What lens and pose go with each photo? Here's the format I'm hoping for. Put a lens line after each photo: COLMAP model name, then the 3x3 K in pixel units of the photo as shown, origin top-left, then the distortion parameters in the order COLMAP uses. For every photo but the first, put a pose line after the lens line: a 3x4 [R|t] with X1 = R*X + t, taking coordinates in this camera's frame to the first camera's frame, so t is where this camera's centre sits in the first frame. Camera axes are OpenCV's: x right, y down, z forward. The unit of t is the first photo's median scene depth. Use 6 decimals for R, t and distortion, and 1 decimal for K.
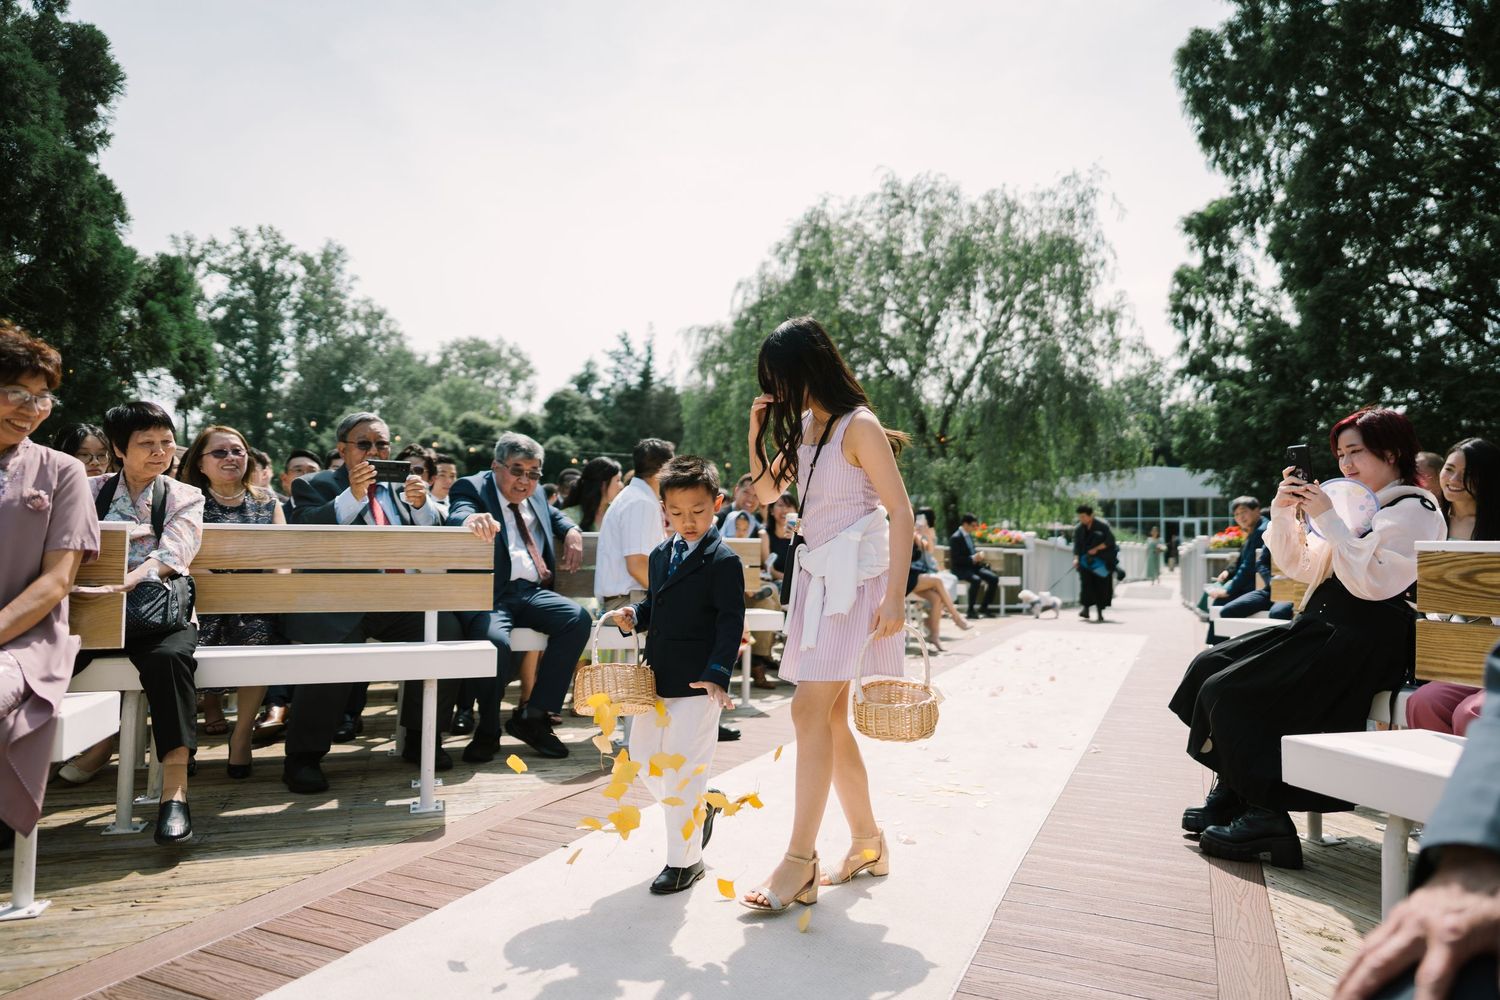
lens RADIAL K [[1016.6, 0, 750.0], [0, 1016.6, 500.0], [0, 0, 1]] dist [-0.007631, 0.029519]
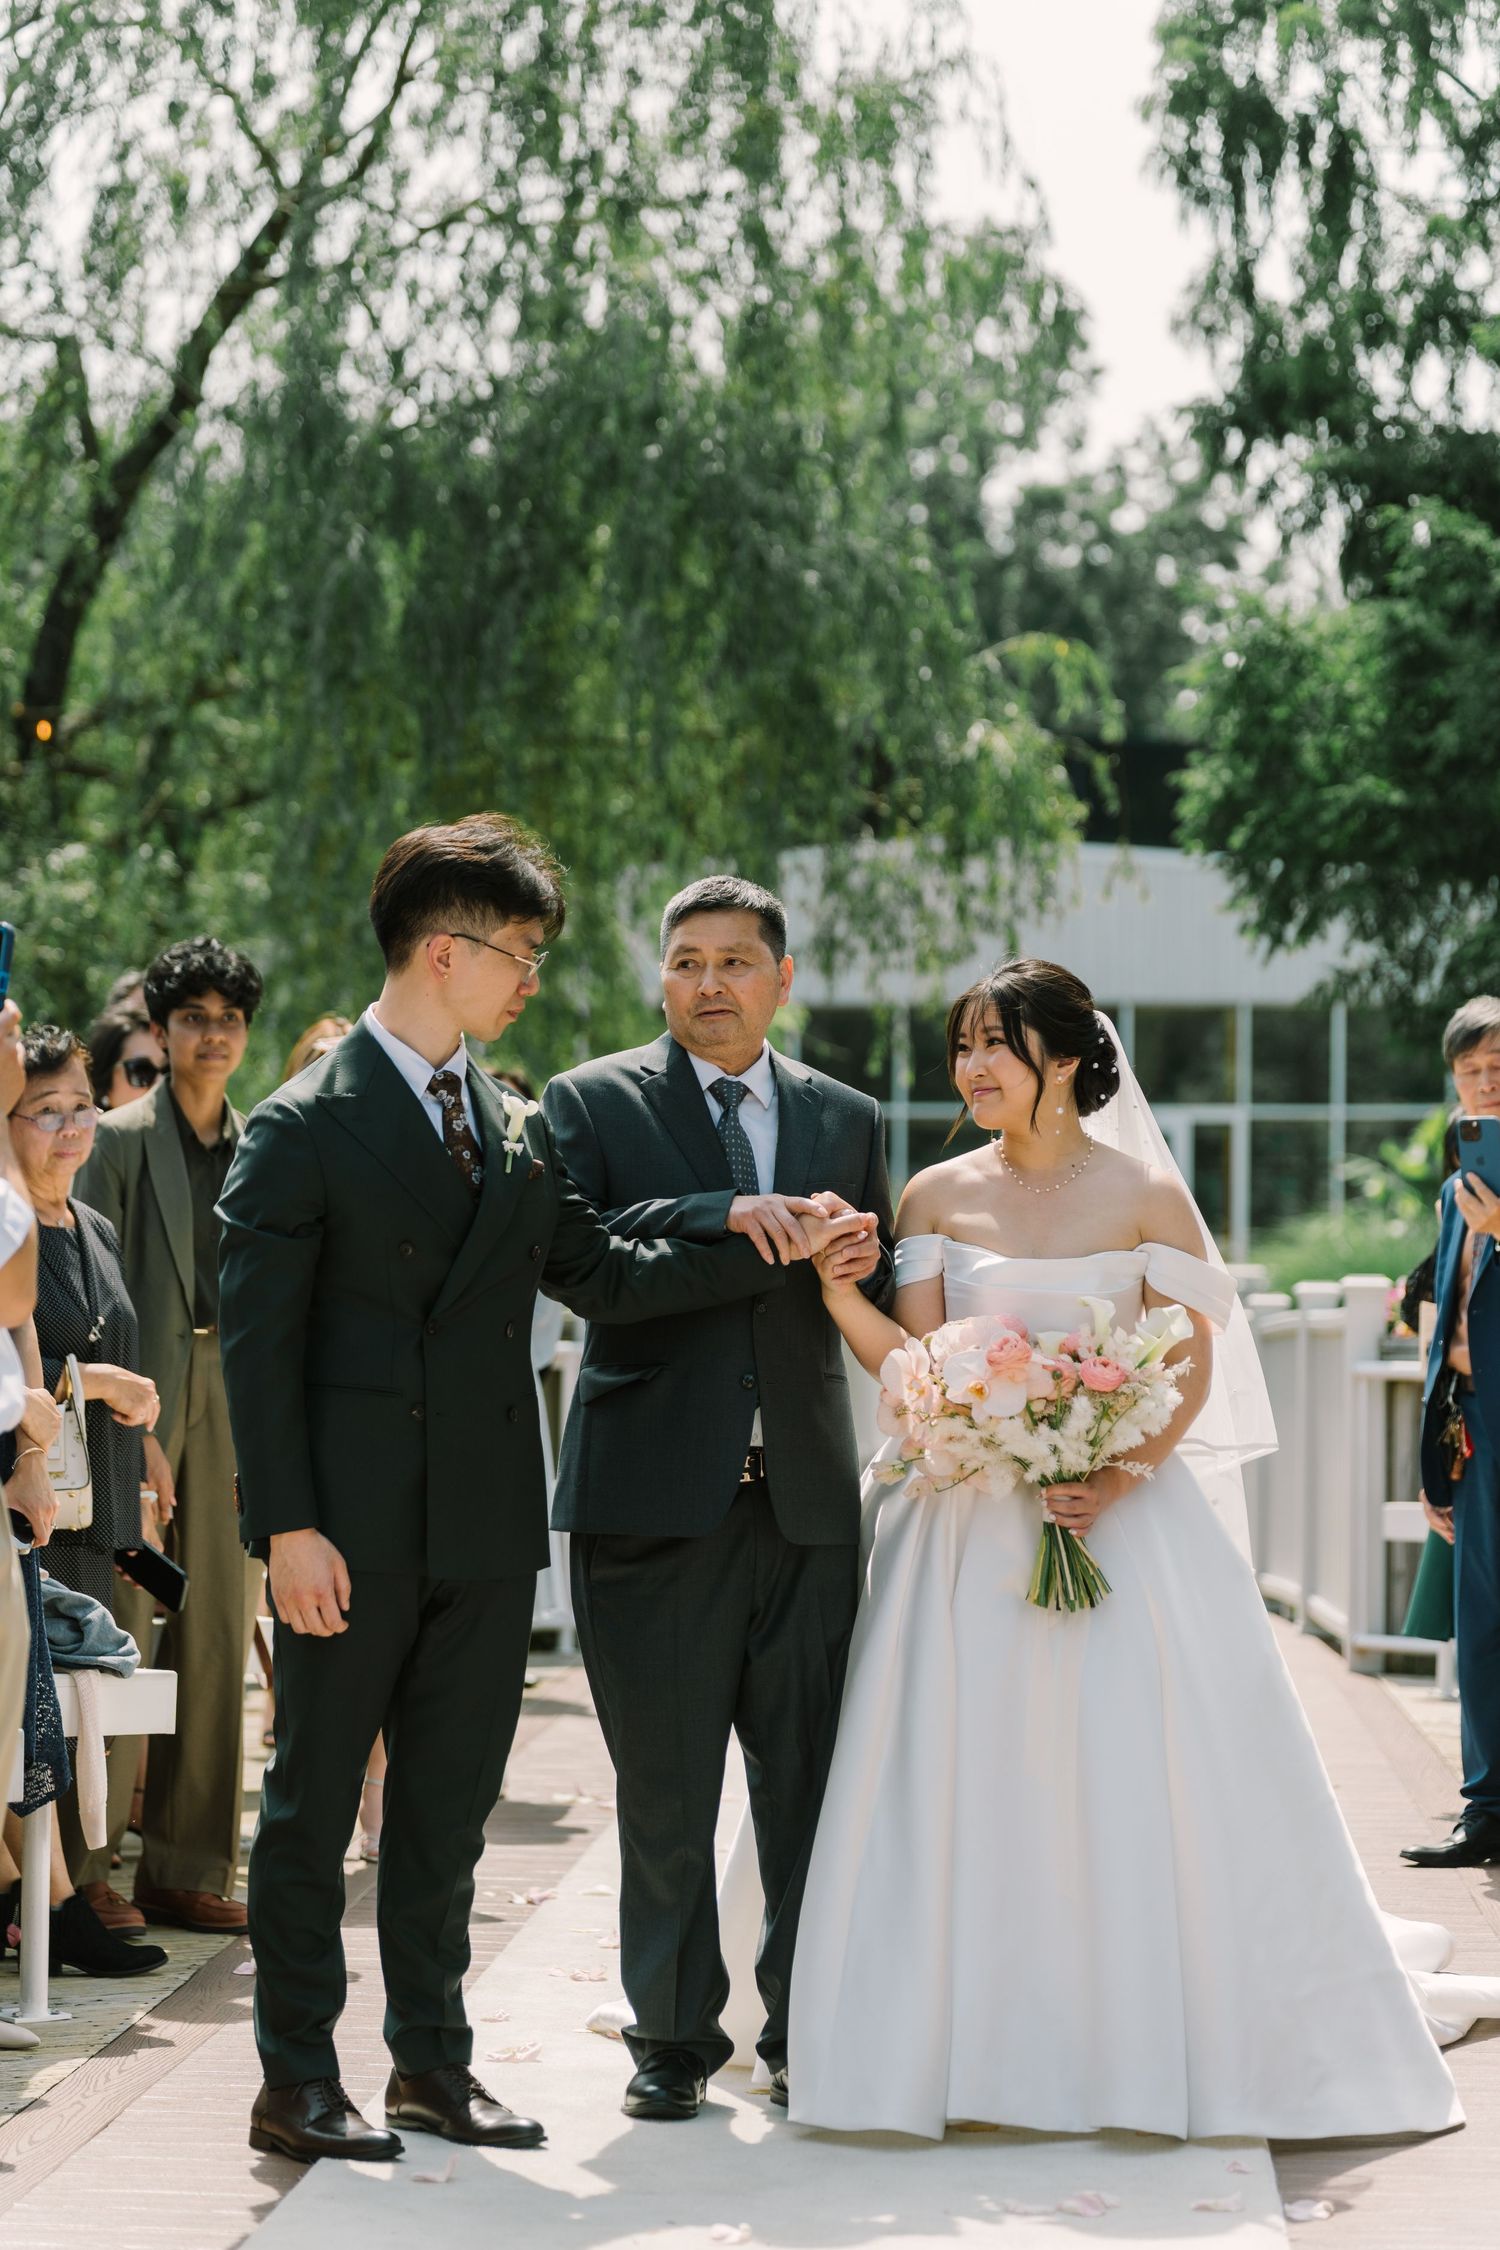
lens RADIAL K [[6722.5, 0, 750.0], [0, 6722.5, 1125.0], [0, 0, 1]] dist [0.436542, -0.688621]
pose [[0.925136, 0.000432, 0.379635, -0.165130], [-0.016839, 0.999062, 0.039897, -0.039710], [-0.379262, -0.043303, 0.924275, -0.203078]]
